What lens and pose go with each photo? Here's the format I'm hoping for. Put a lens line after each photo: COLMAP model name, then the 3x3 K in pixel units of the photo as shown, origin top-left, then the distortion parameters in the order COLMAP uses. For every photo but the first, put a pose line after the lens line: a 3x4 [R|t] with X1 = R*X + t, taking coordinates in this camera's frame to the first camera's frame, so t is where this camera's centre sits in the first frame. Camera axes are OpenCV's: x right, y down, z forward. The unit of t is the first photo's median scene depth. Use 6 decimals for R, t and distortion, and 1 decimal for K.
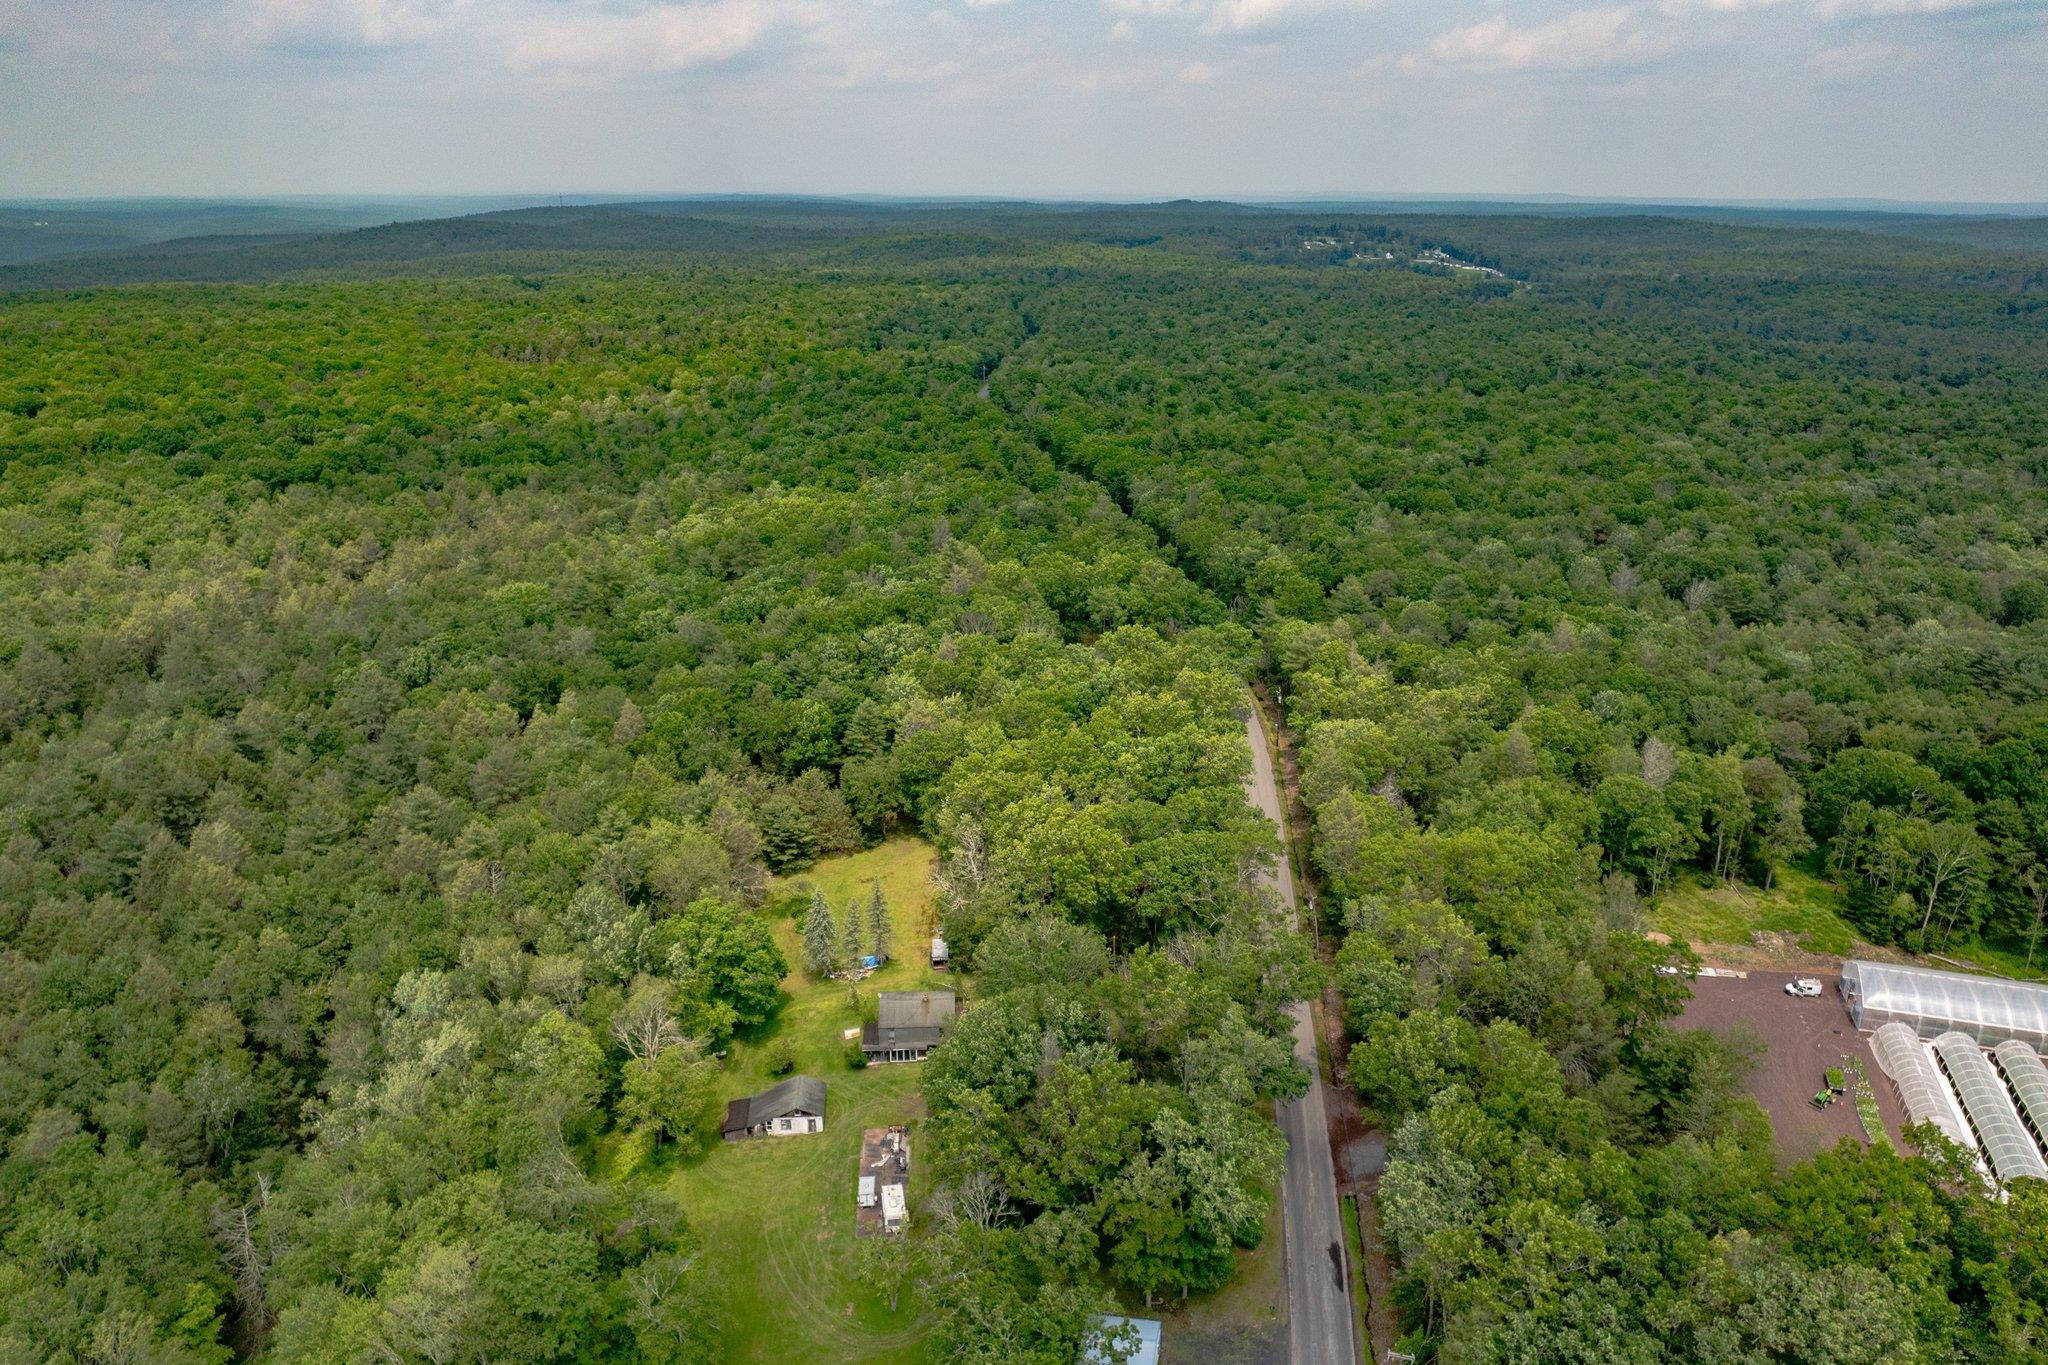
lens RADIAL K [[1465.8, 0, 1027.5], [0, 1465.8, 691.7], [0, 0, 1]] dist [-0.031484, -0.000279]
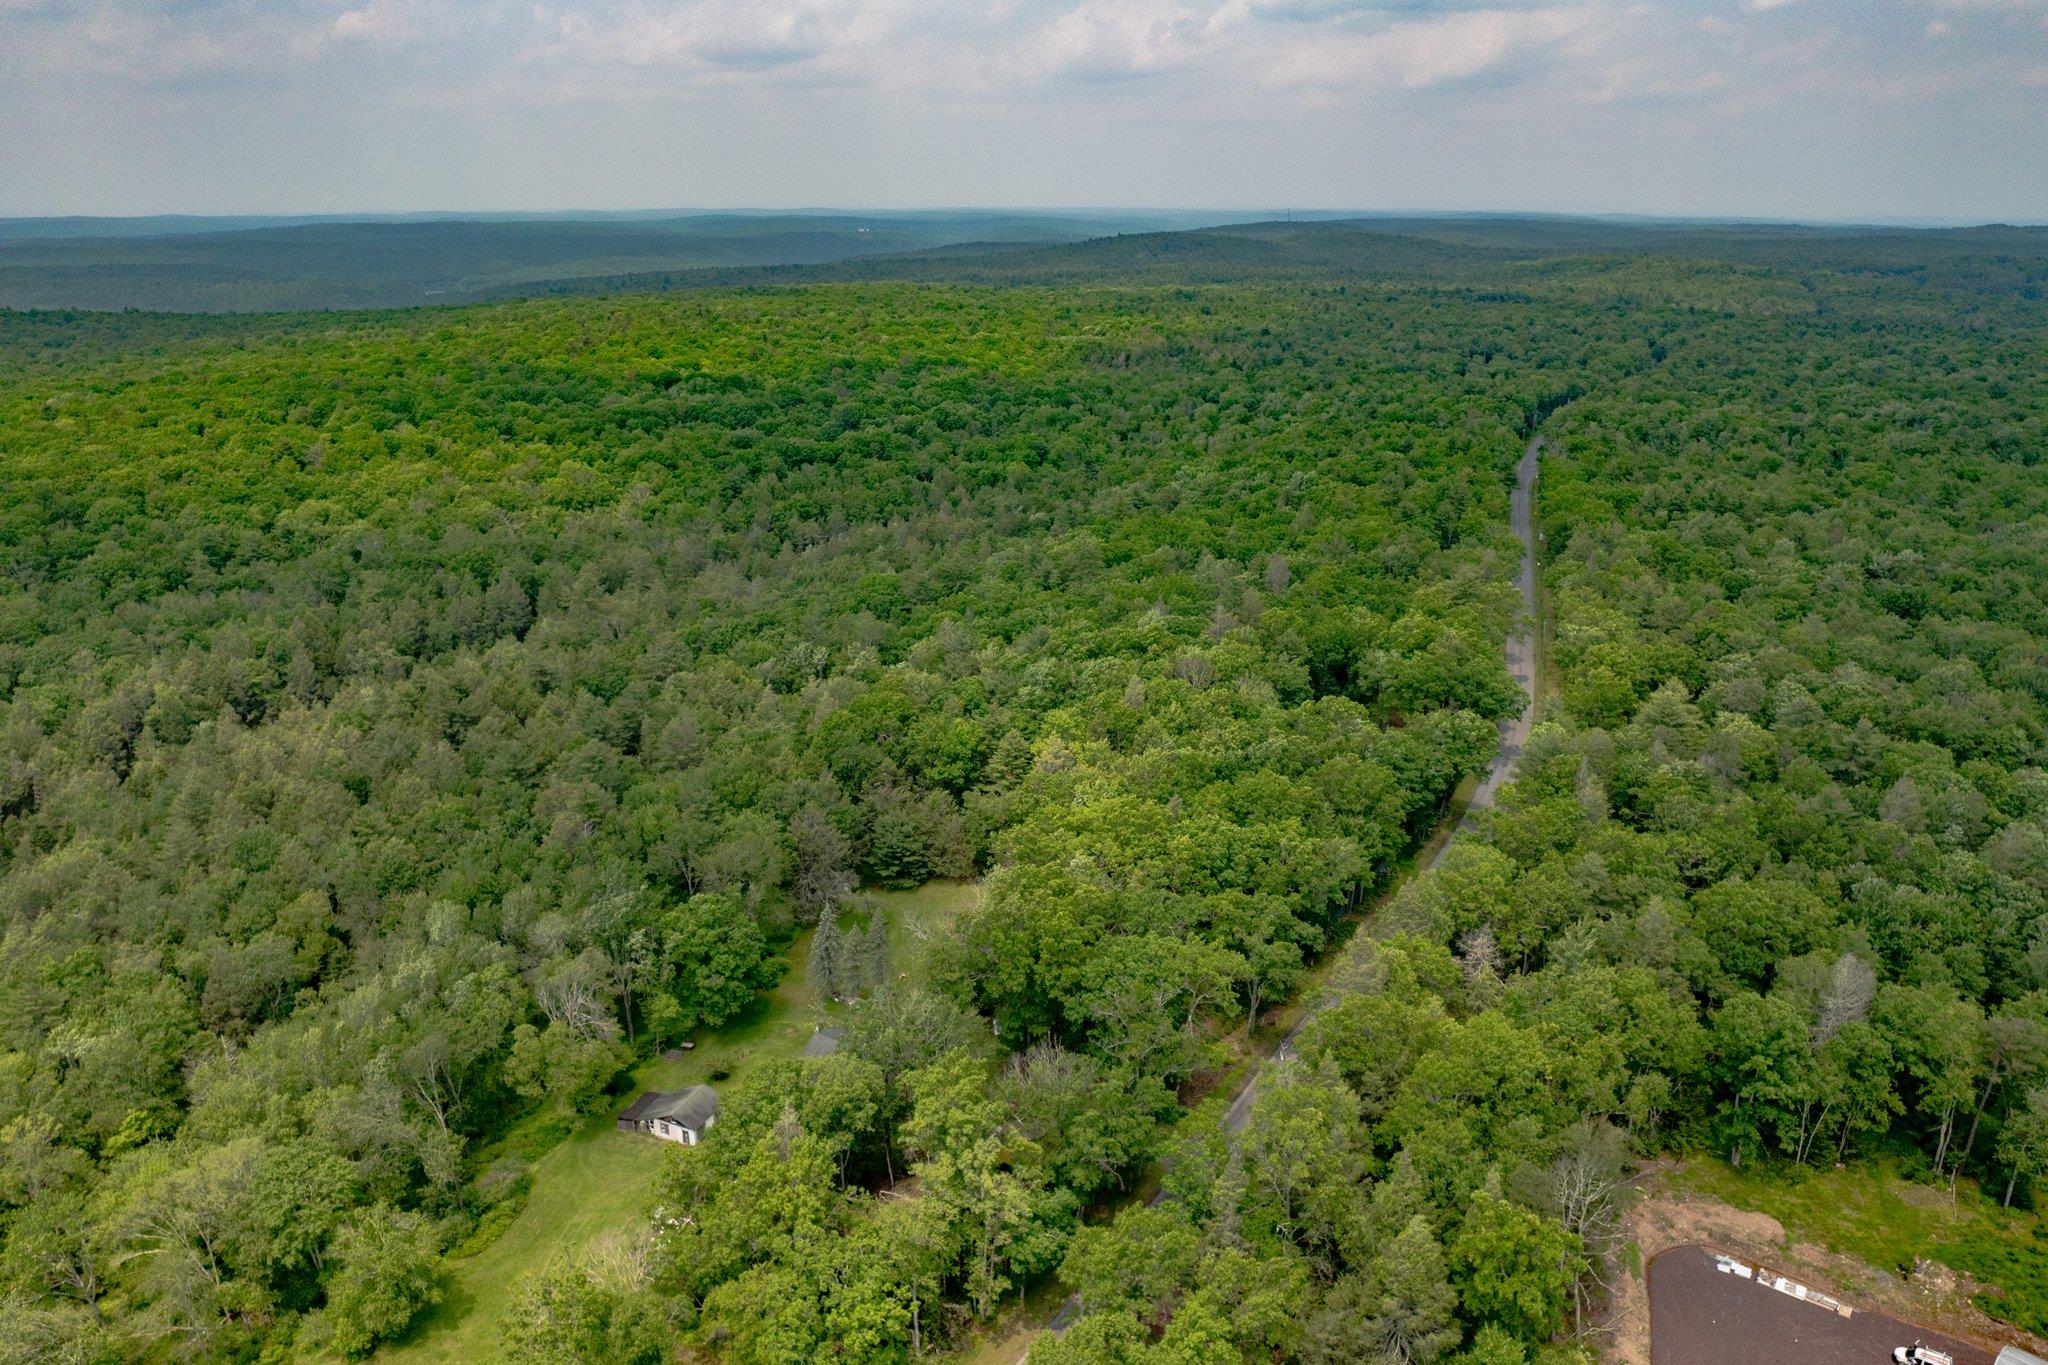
lens RADIAL K [[1465.8, 0, 1021.8], [0, 1465.8, 674.4], [0, 0, 1]] dist [-0.031484, -0.000279]
pose [[0.878642, 0.145741, -0.454695, 0.331453], [-0.155533, 0.987701, 0.016036, -0.047433], [0.451440, 0.056630, 0.890503, 0.144567]]
